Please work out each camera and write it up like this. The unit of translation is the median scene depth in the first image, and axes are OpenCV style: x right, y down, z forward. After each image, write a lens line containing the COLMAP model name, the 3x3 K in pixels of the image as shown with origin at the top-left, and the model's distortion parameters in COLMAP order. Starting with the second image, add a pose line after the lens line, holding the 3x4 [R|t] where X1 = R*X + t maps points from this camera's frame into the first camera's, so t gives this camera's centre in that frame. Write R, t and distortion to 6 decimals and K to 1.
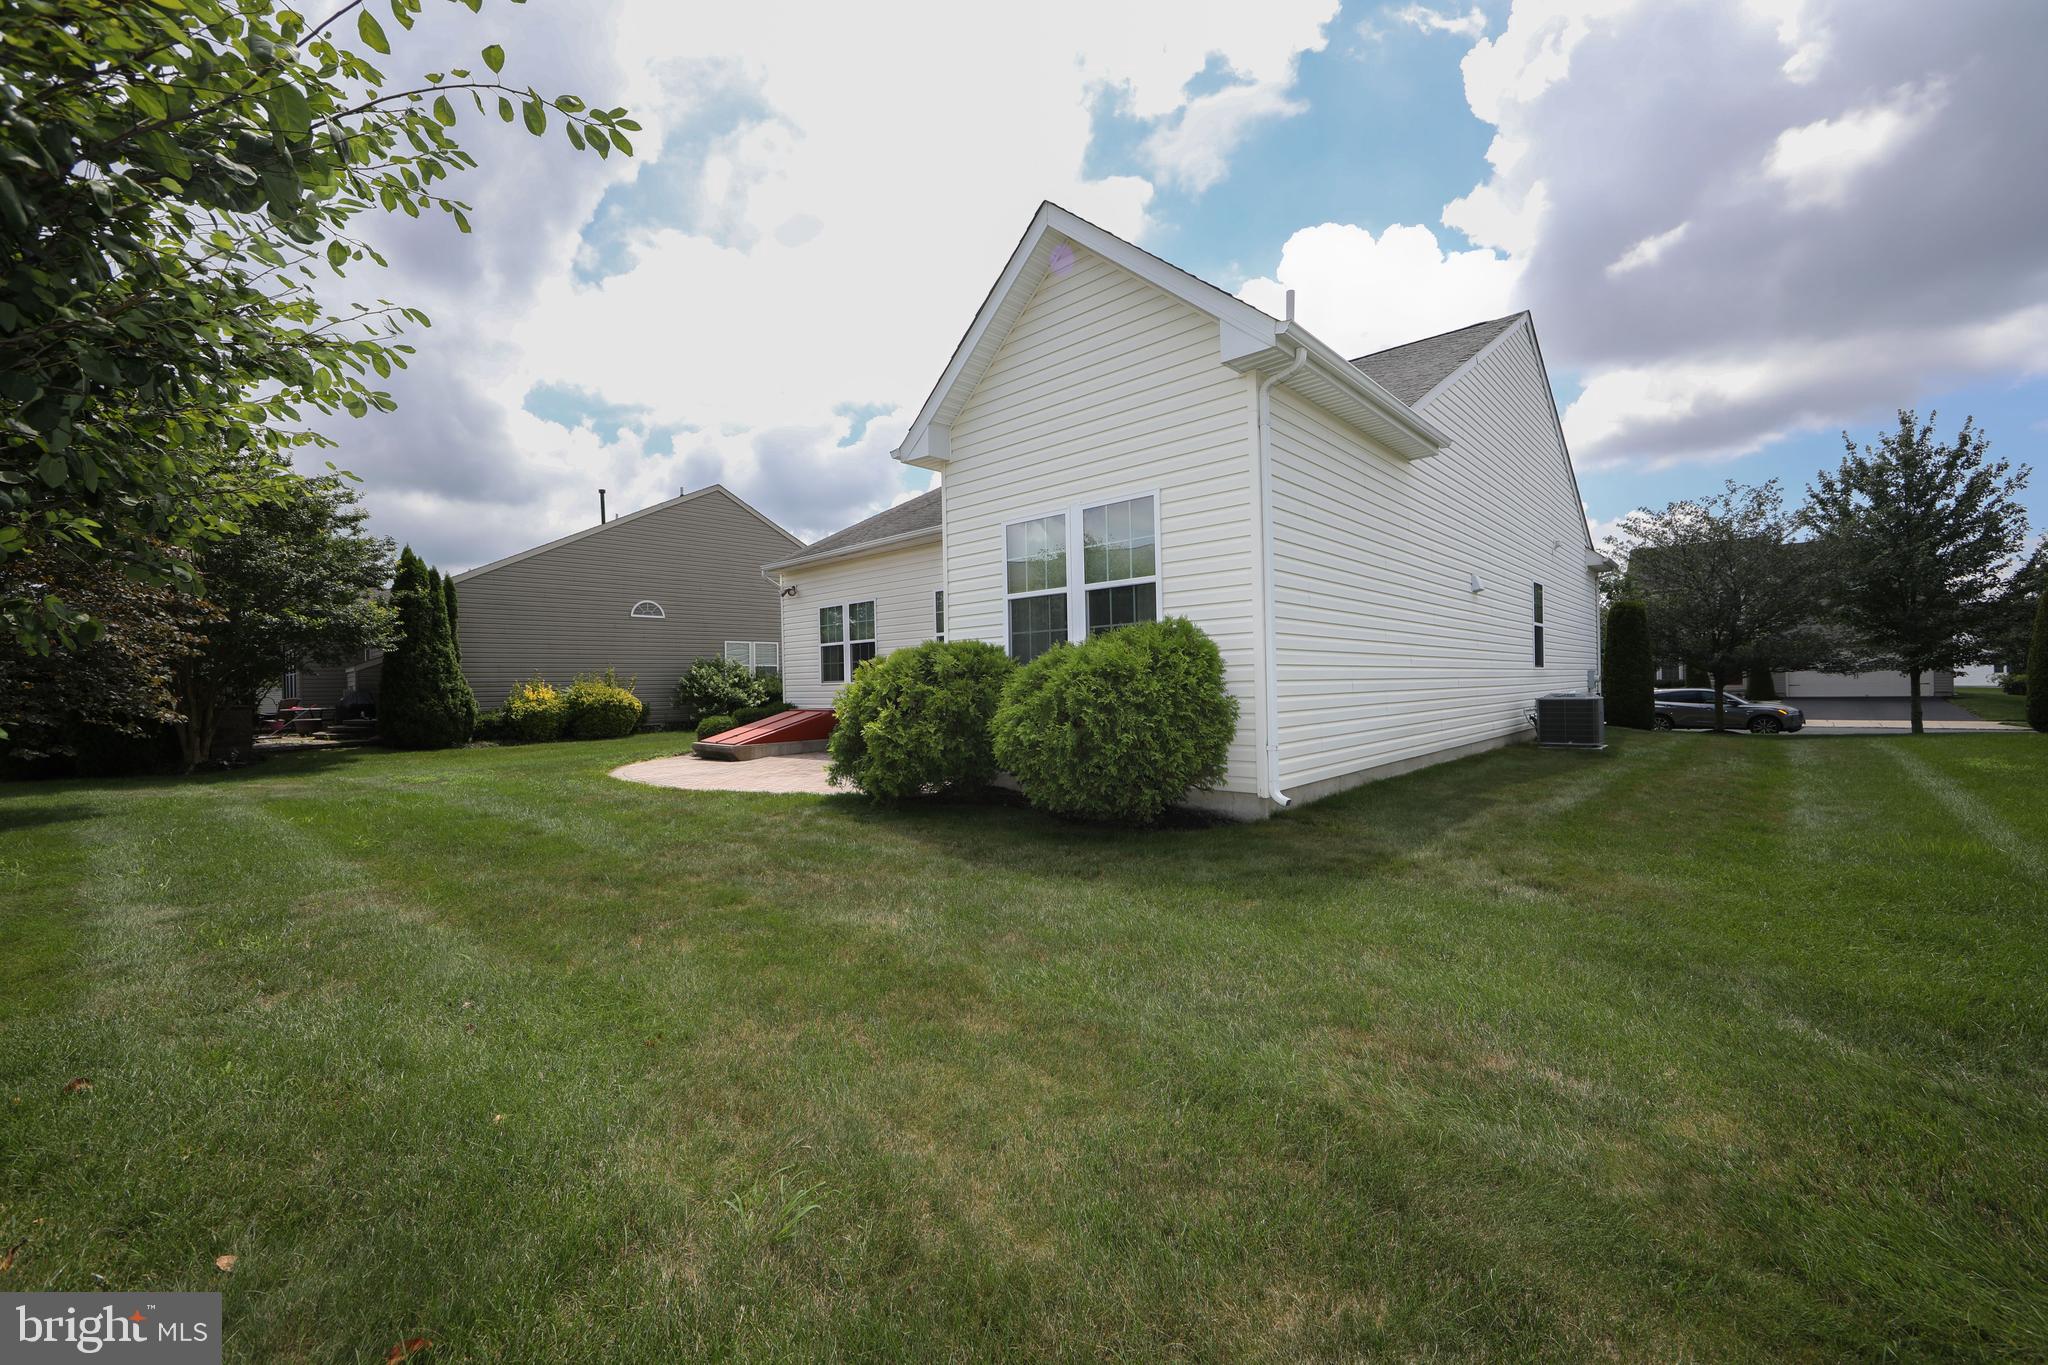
lens RADIAL K [[811.2, 0, 1026.4], [0, 811.2, 687.7], [0, 0, 1]] dist [-0.007014, -0.000133]
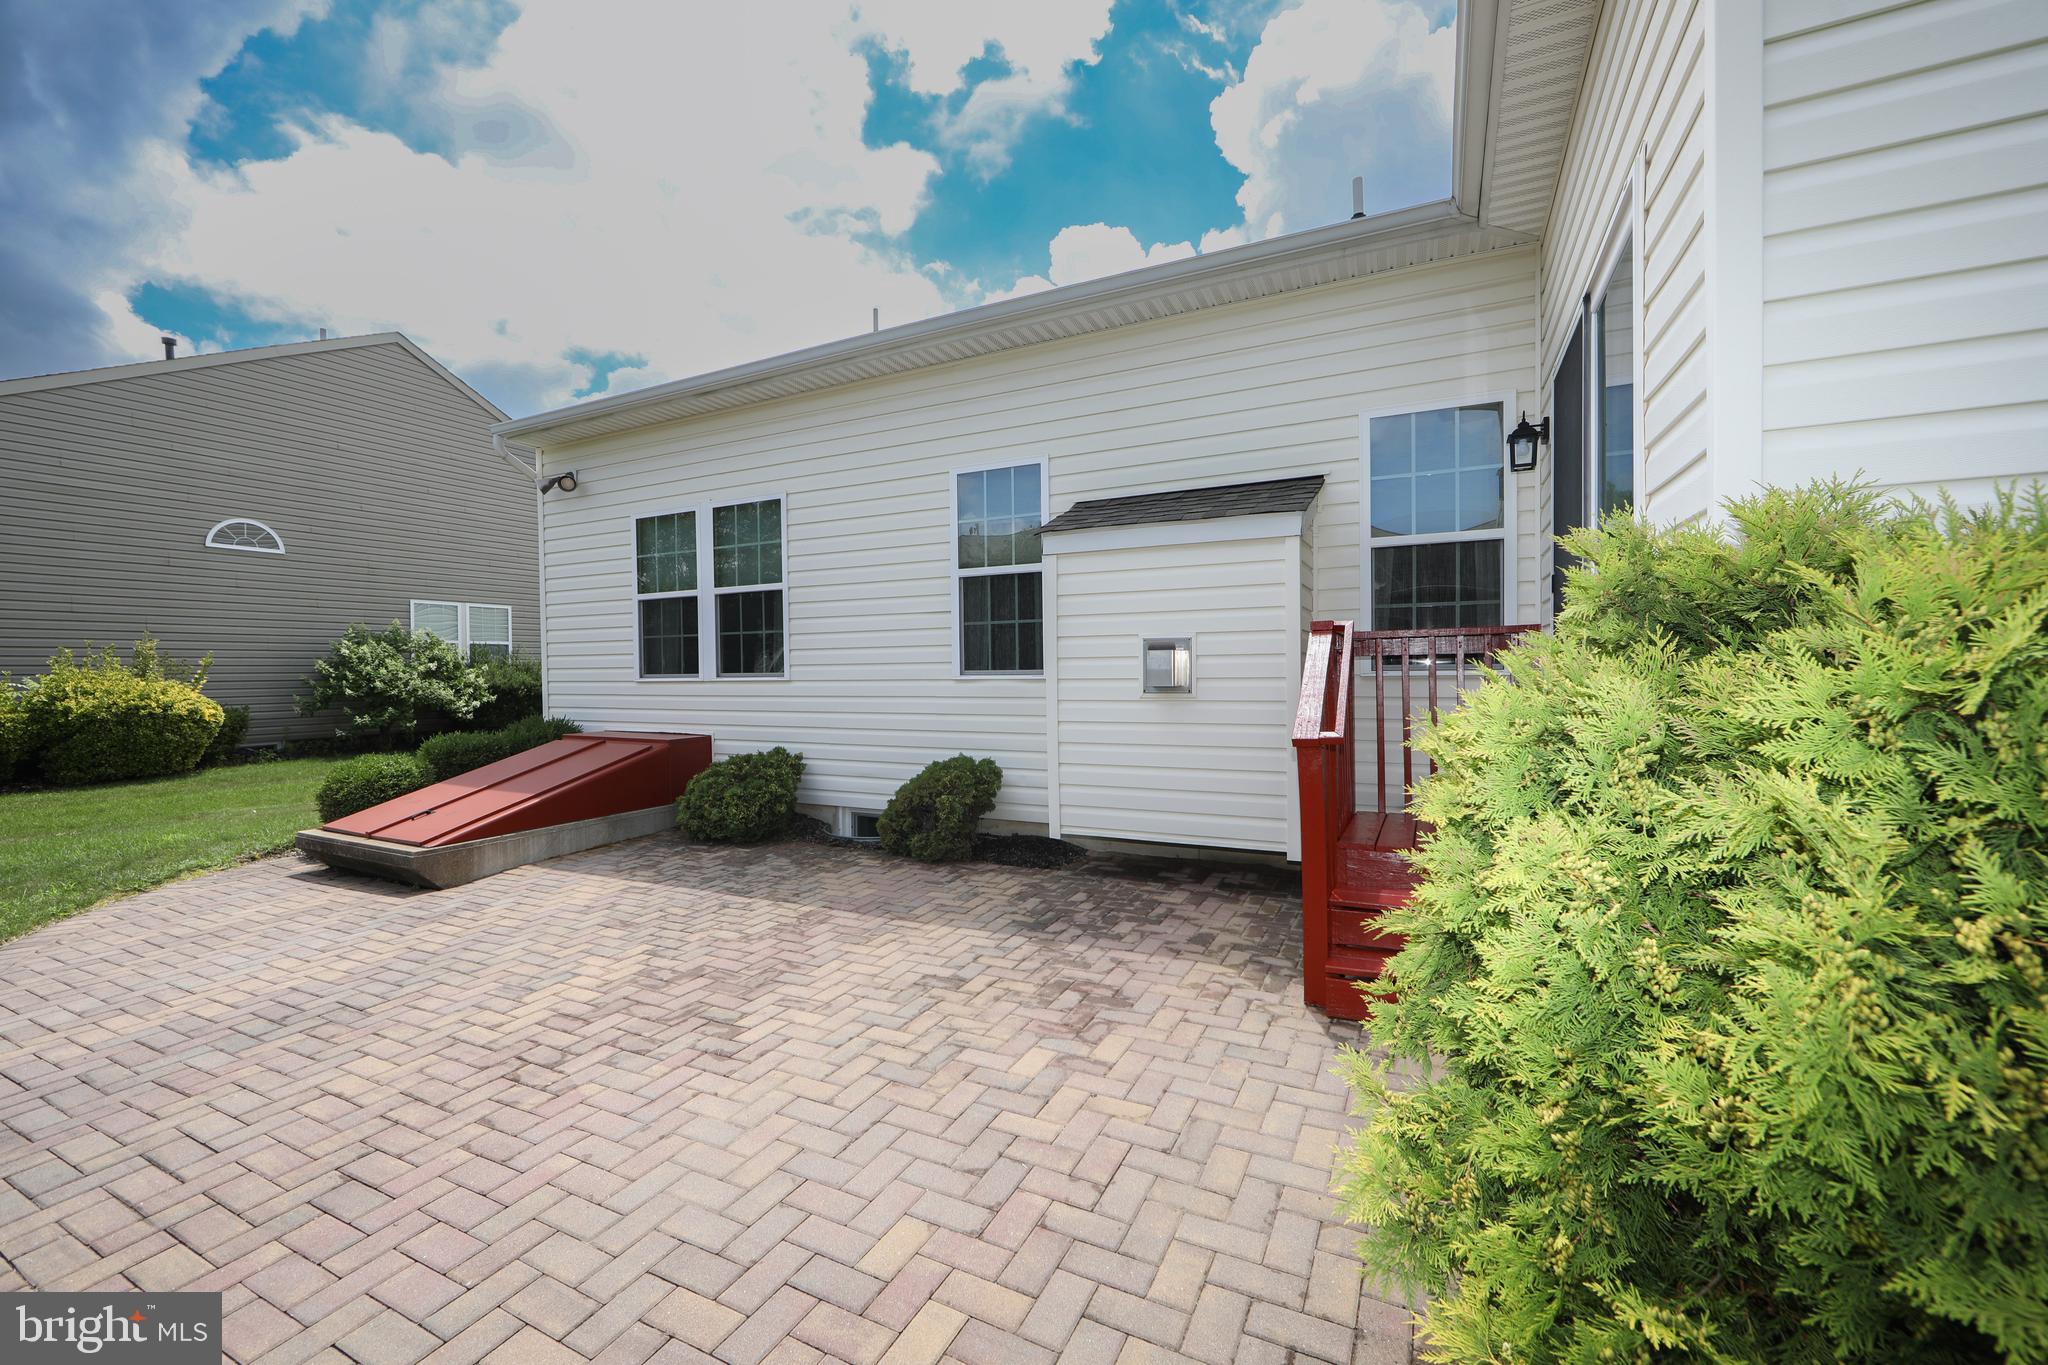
lens RADIAL K [[811.2, 0, 1035.5], [0, 811.2, 693.5], [0, 0, 1]] dist [-0.007014, -0.000133]
pose [[0.957012, 0.002609, 0.290037, -0.105740], [-0.008379, 0.999791, 0.018652, -0.004465], [-0.289928, -0.020280, 0.956834, 0.301327]]
